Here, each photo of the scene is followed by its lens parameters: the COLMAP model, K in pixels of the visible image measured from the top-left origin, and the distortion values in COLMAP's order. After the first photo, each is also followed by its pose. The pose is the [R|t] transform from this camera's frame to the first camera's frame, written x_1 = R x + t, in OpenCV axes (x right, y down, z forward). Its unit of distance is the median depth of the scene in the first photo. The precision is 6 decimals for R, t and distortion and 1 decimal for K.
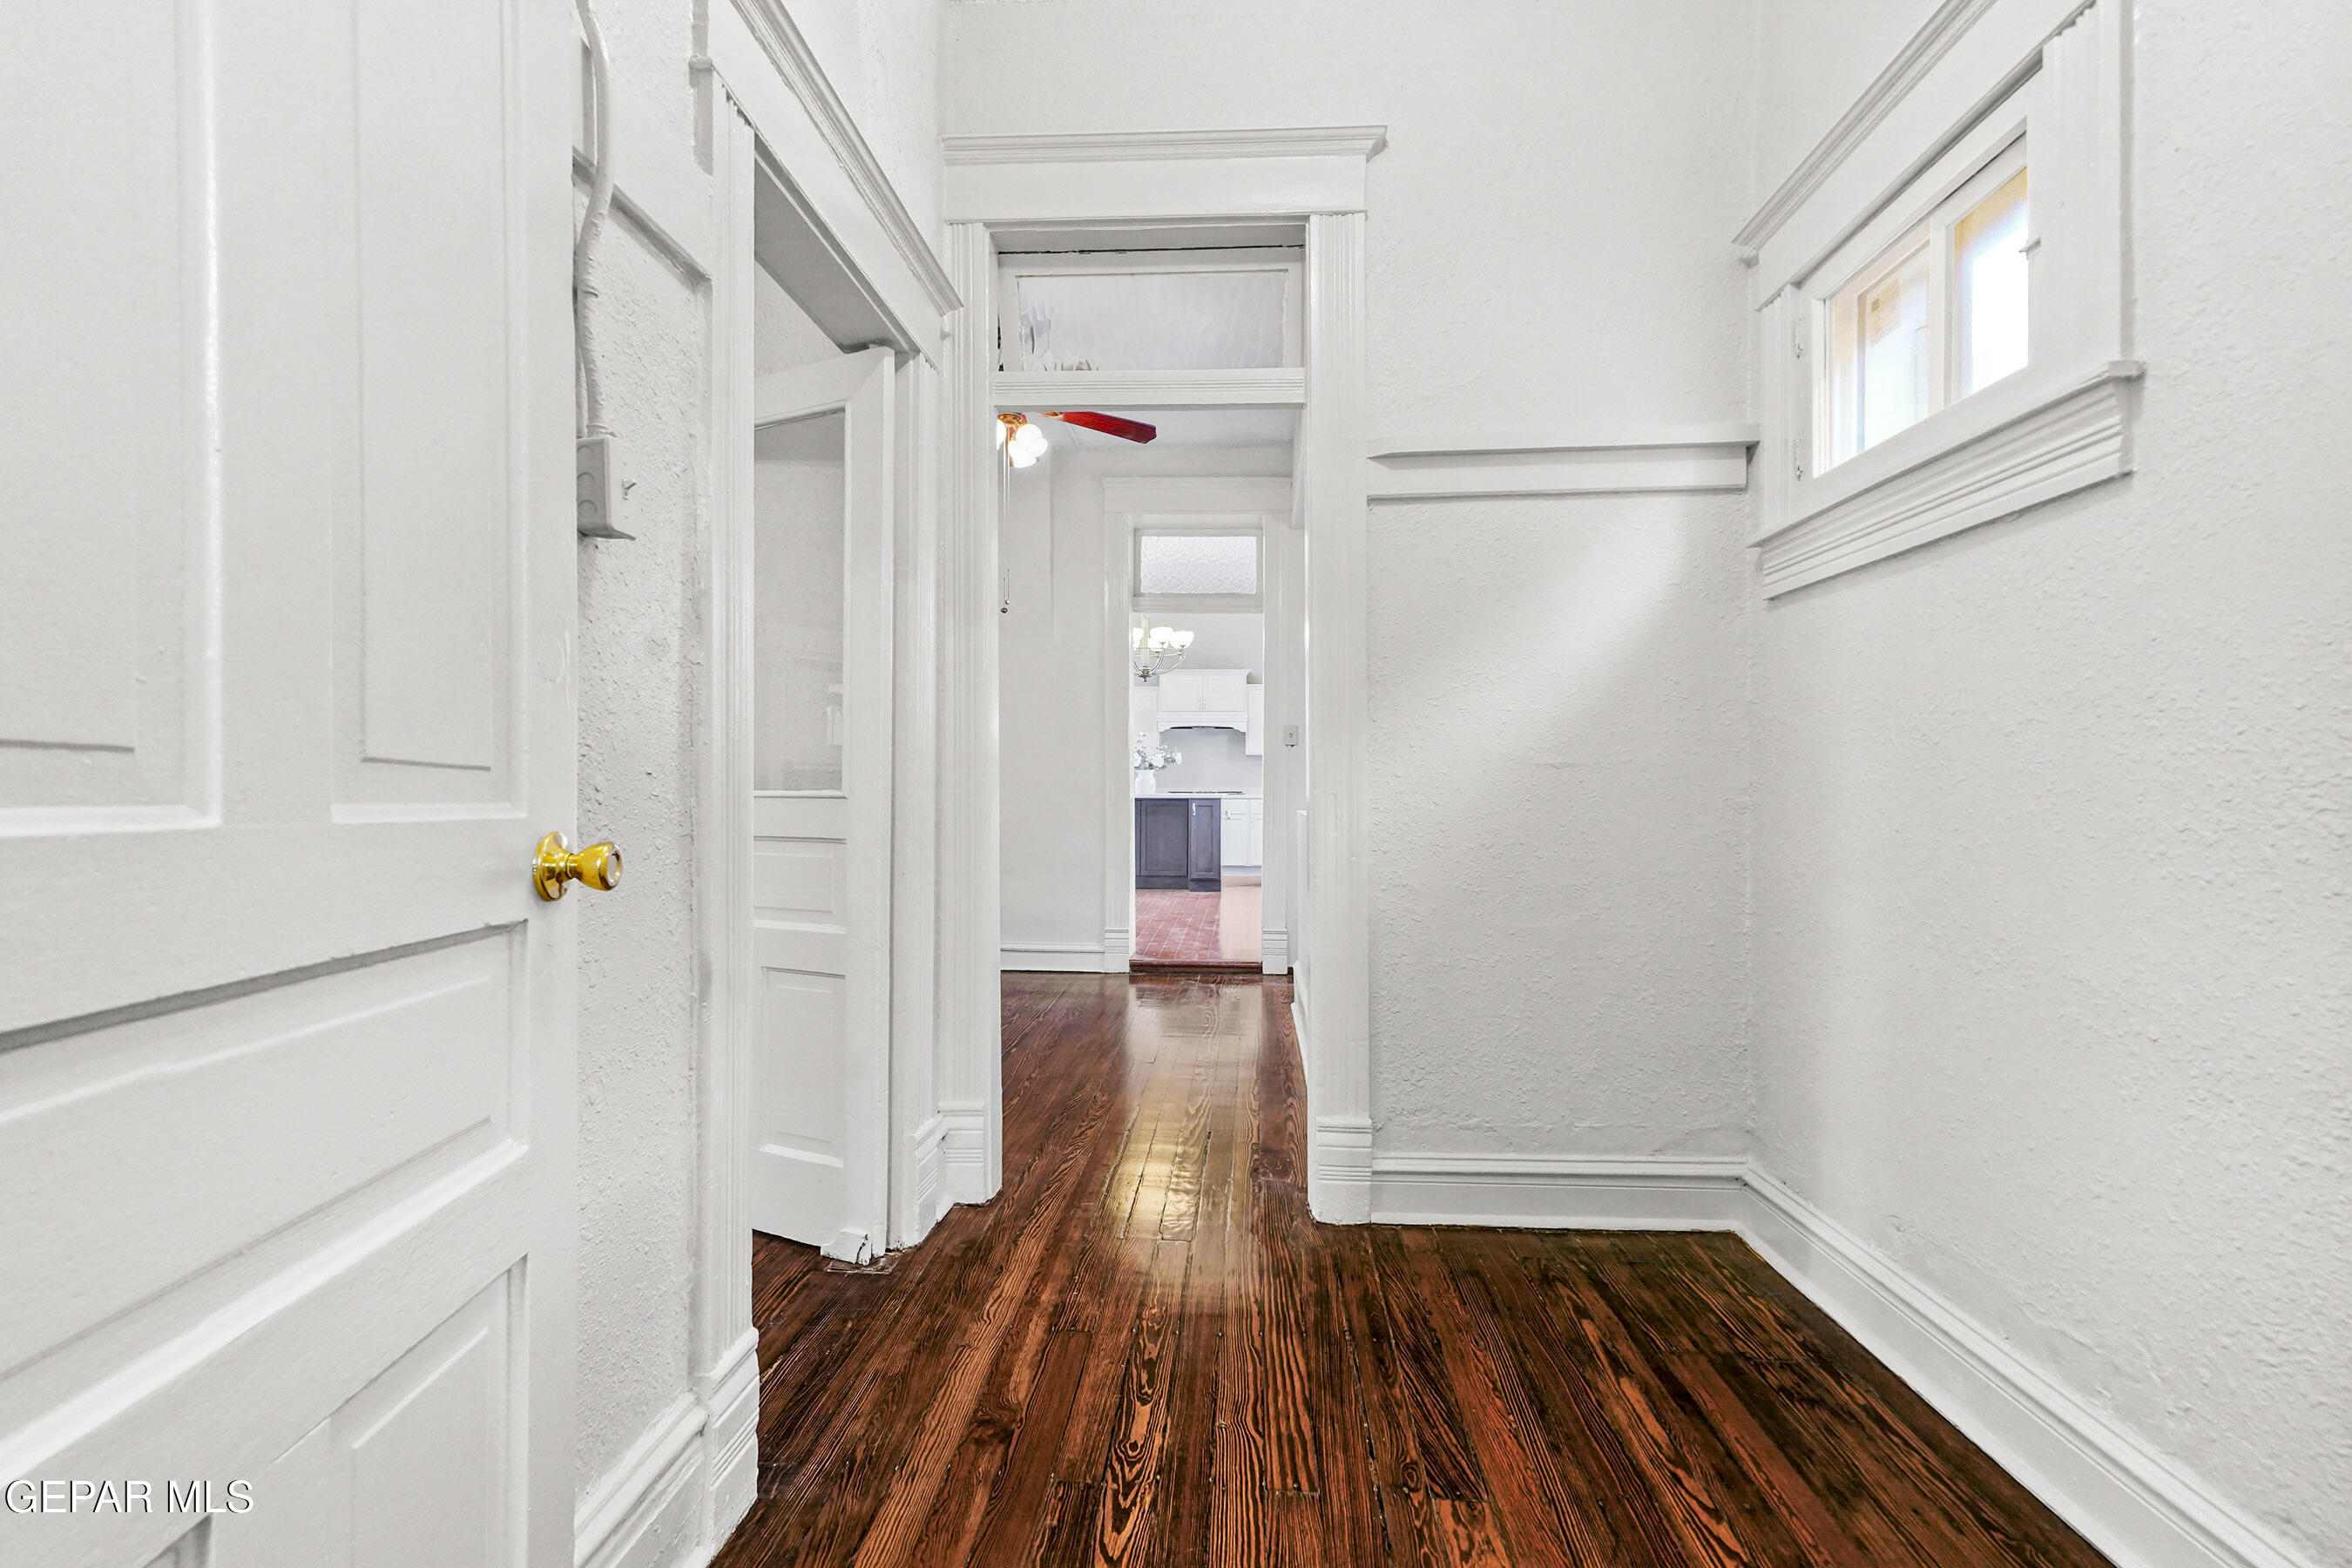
lens RADIAL K [[1074.2, 0, 1169.5], [0, 1074.2, 811.7], [0, 0, 1]] dist [0.010849, -0.000071]
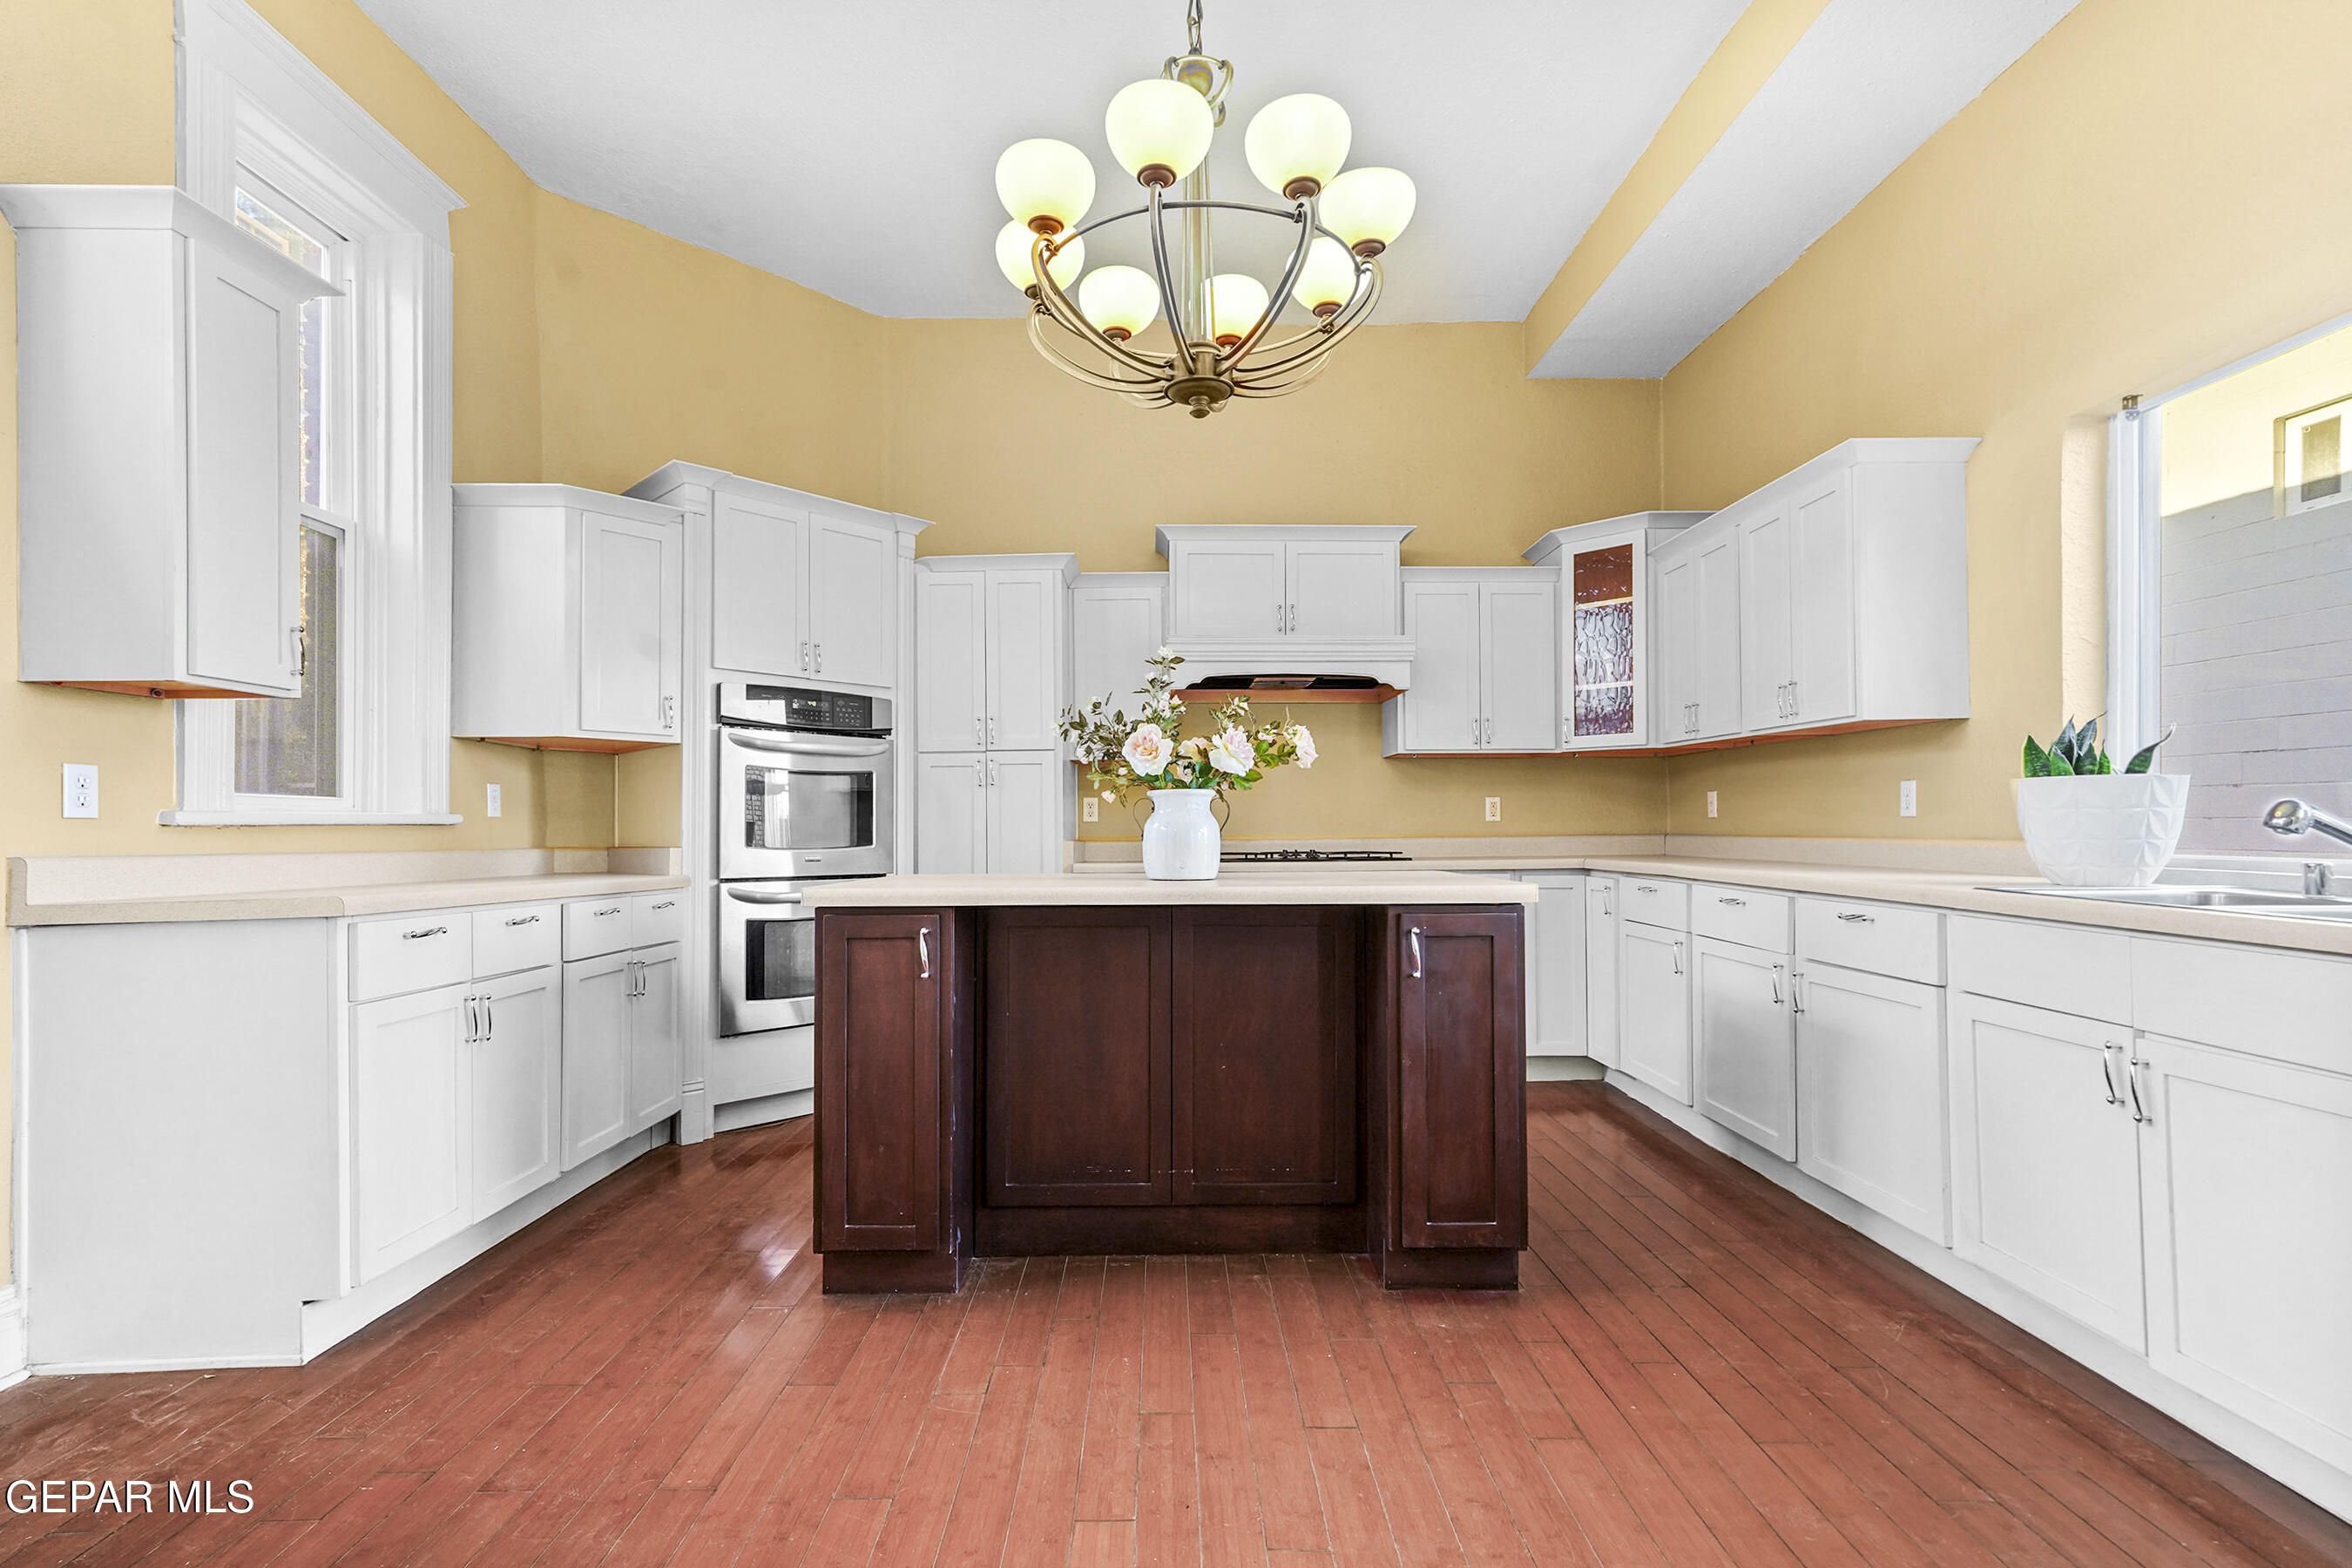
lens RADIAL K [[1074.2, 0, 1169.5], [0, 1074.2, 811.7], [0, 0, 1]] dist [0.010849, -0.000071]
pose [[0.996478, -0.008256, 0.083441, -0.048695], [0.010577, 0.999568, -0.027419, -0.026862], [-0.083179, 0.028205, 0.996135, 0.737538]]
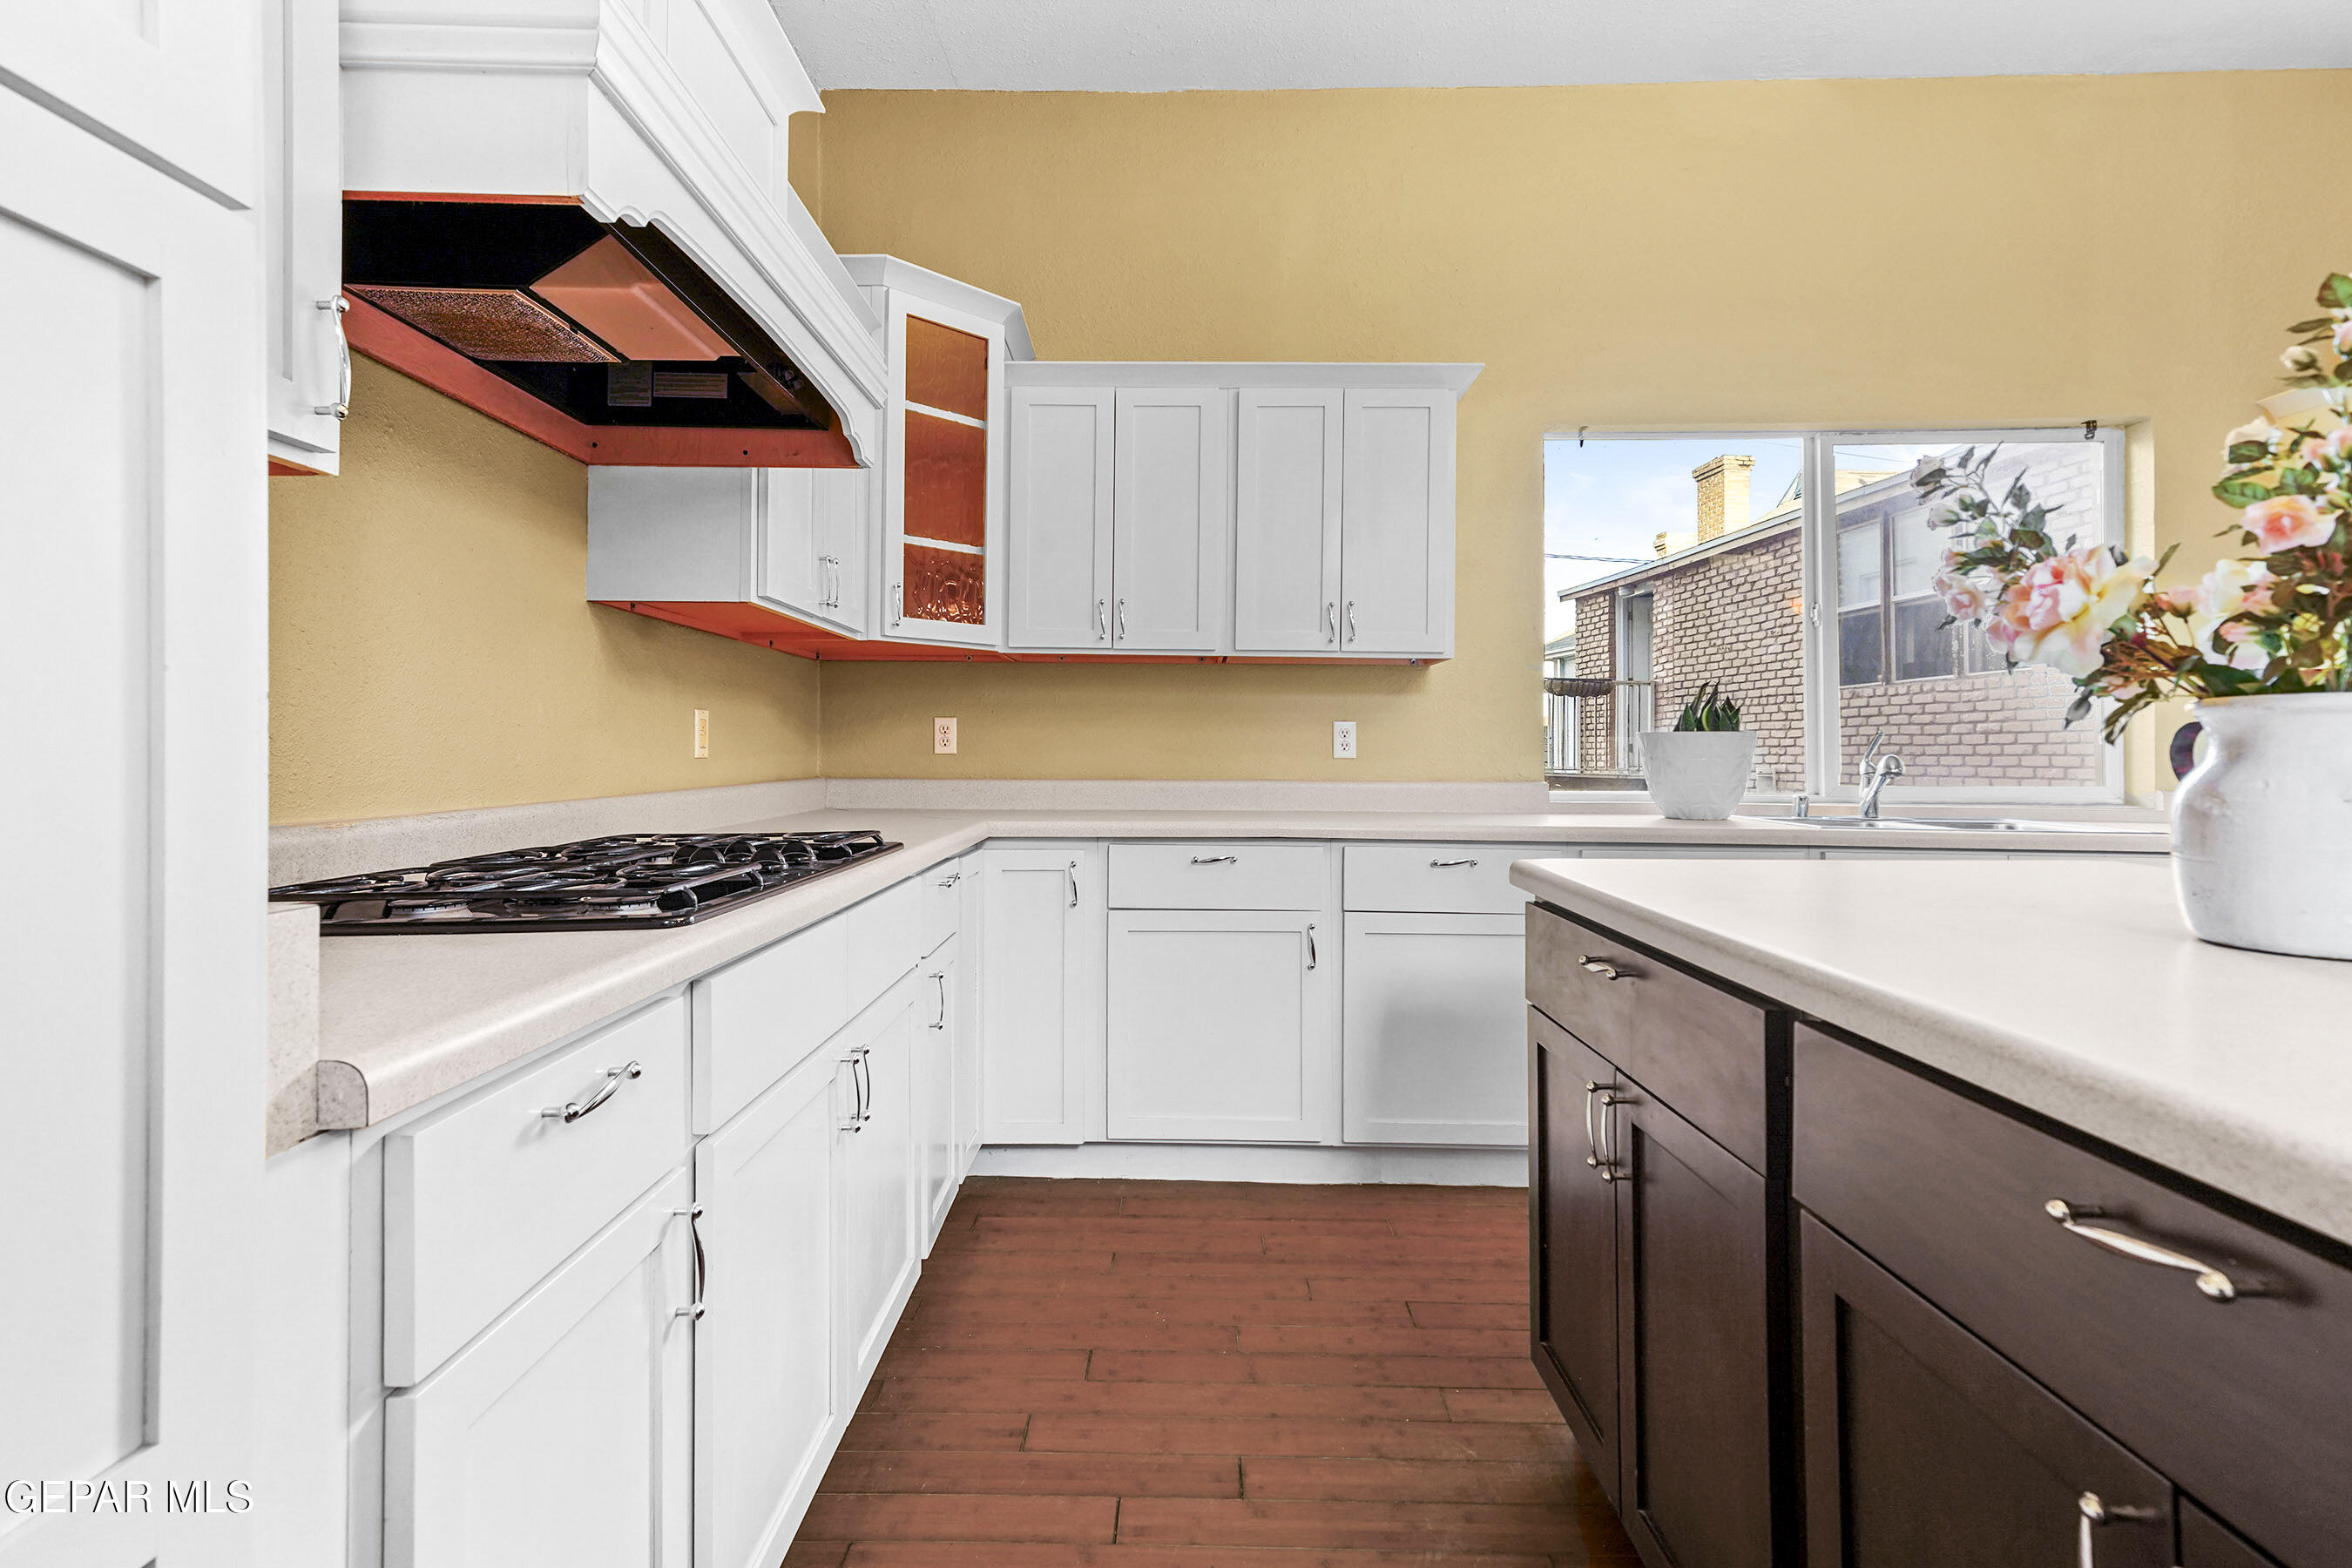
lens RADIAL K [[1070.1, 0, 1170.4], [0, 1070.1, 767.7], [0, 0, 1]] dist [0.002213, 0.000215]
pose [[-0.067546, -0.016490, 0.997580, -0.115153], [0.007985, 0.999822, 0.017068, -0.035521], [-0.997684, 0.009119, -0.067402, 1.128715]]
